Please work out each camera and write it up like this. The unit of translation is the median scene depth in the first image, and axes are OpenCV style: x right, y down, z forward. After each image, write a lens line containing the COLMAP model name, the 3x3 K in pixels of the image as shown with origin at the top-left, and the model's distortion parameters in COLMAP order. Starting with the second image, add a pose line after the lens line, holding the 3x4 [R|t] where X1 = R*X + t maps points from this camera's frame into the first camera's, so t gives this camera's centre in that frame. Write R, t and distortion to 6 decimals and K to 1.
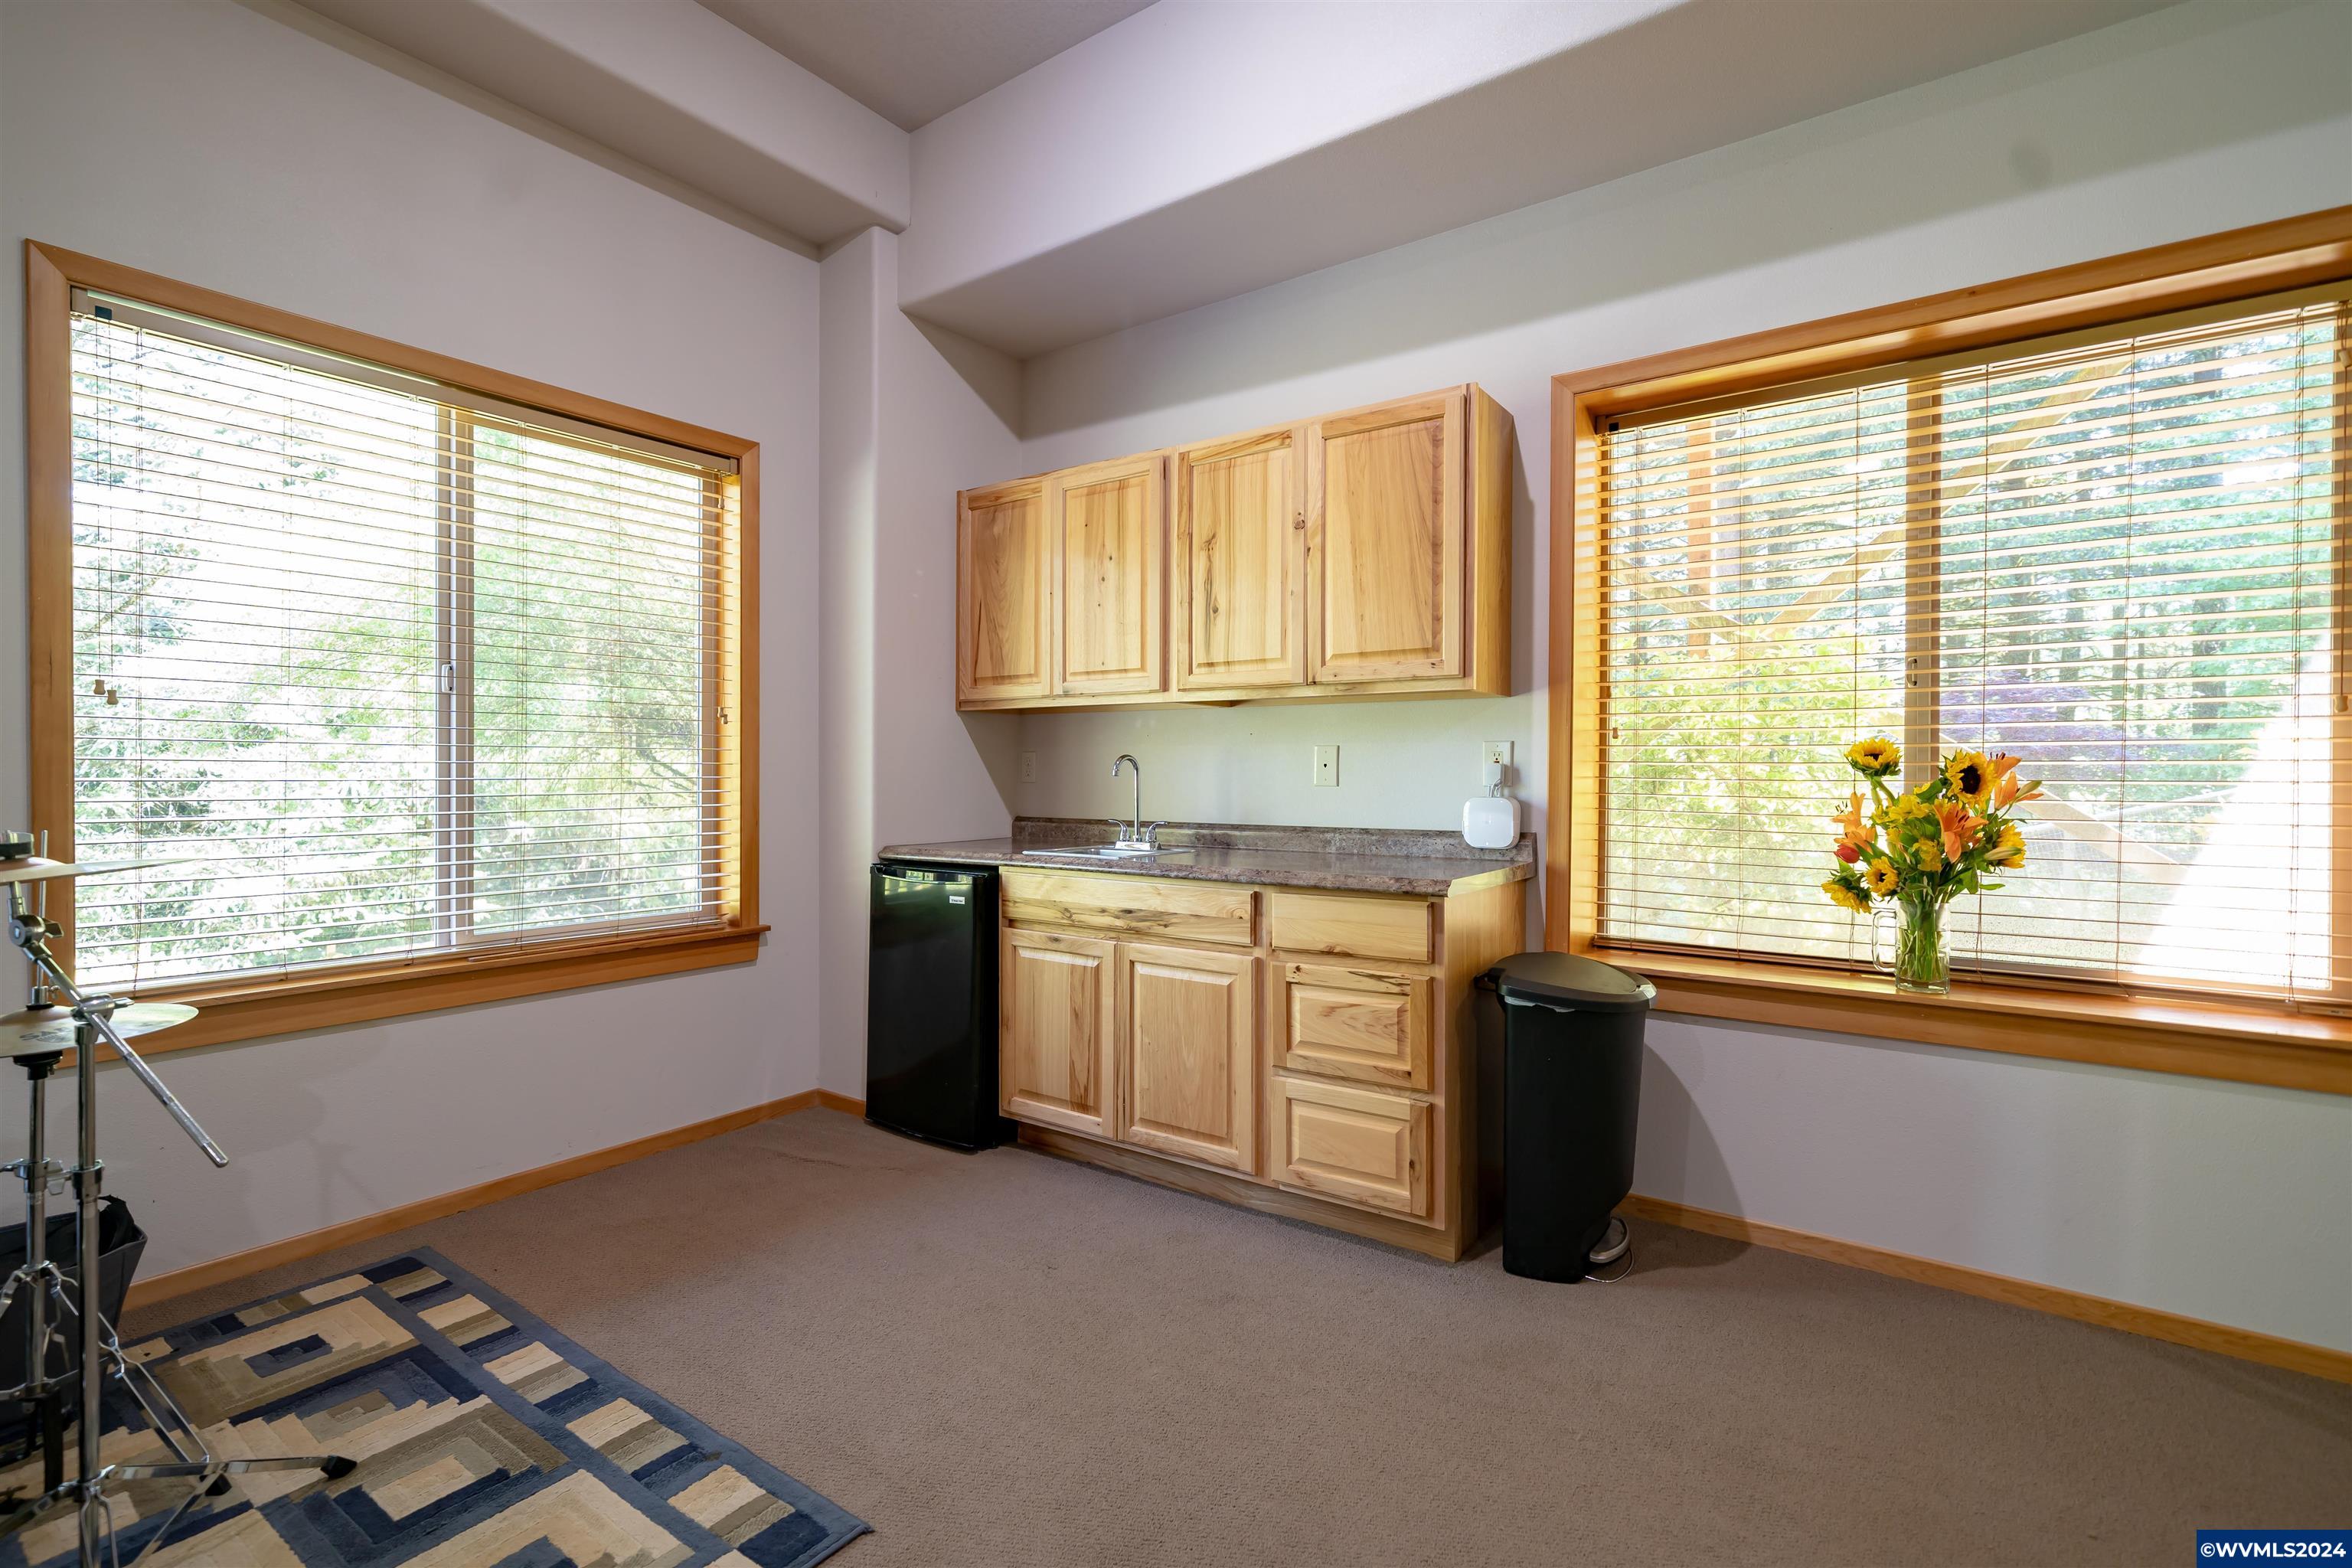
lens RADIAL K [[1059.8, 0, 1175.4], [0, 1059.8, 787.8], [0, 0, 1]] dist [0.000006, -0.000008]
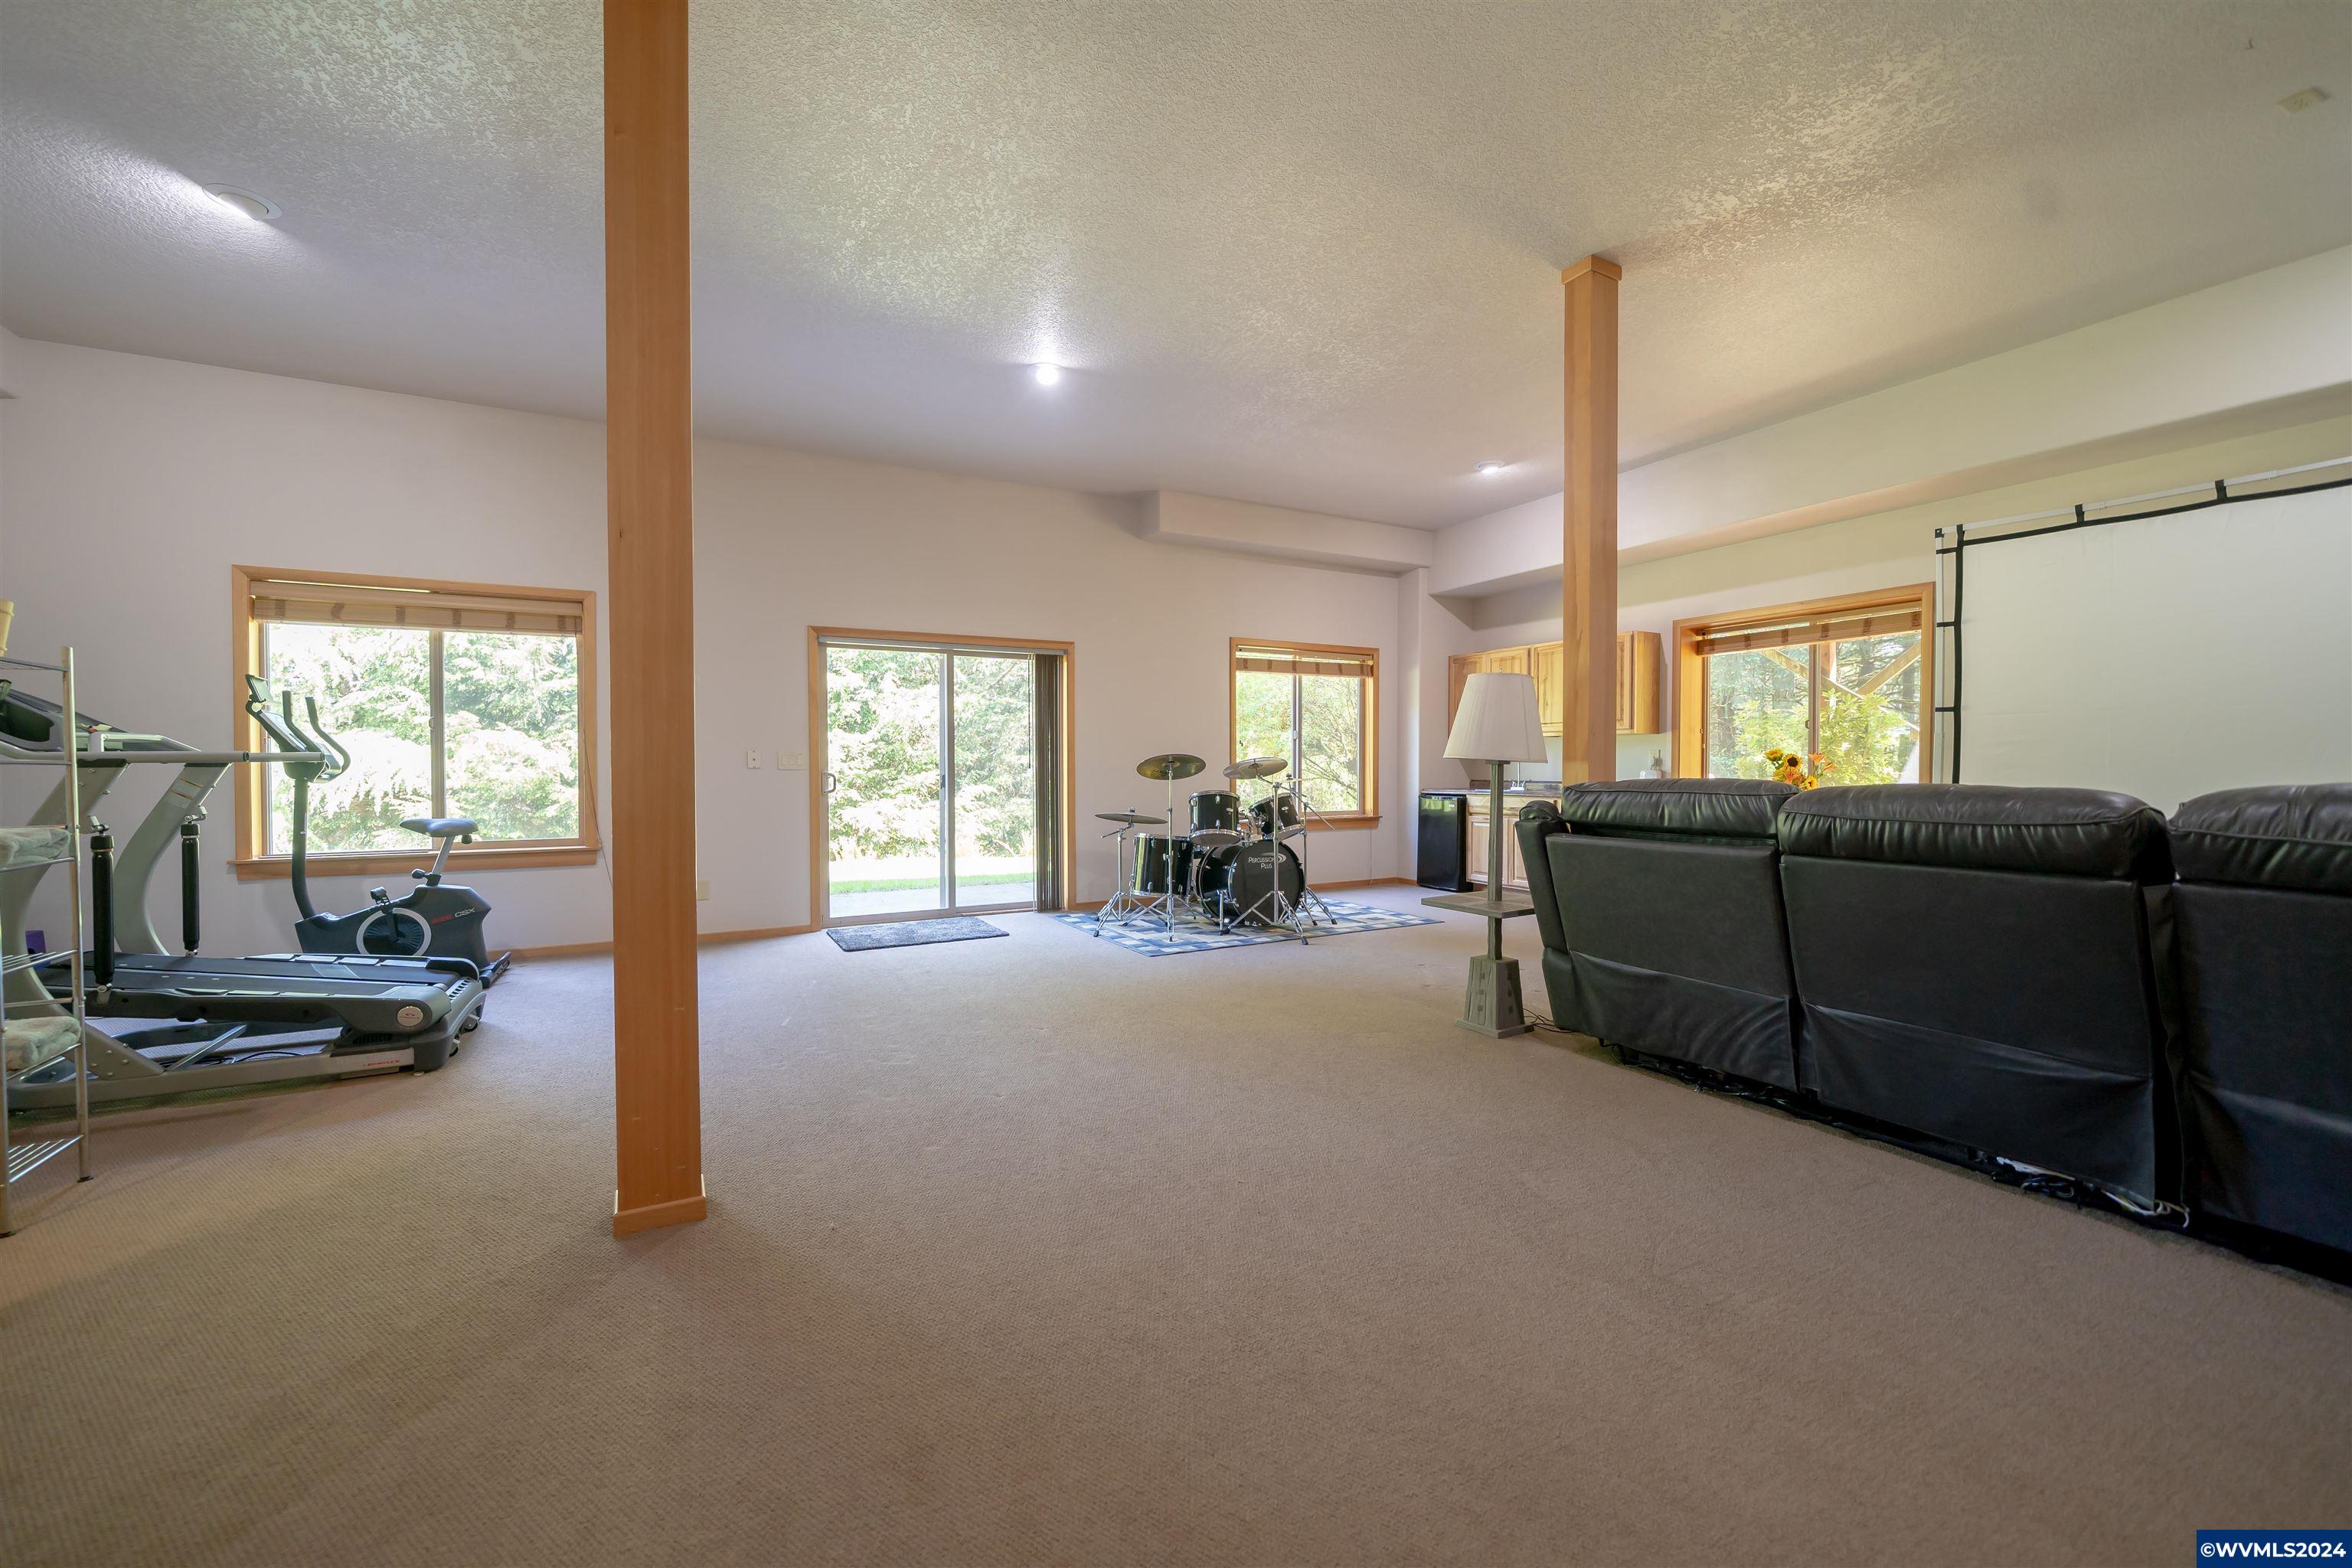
lens RADIAL K [[919.3, 0, 1167.0], [0, 919.3, 784.5], [0, 0, 1]] dist [-0.002707, 0.000010]
pose [[0.900638, 0.001555, -0.434567, 0.172778], [0.005802, 0.999861, 0.015601, 0.002204], [0.434532, -0.016572, 0.900504, -1.510811]]
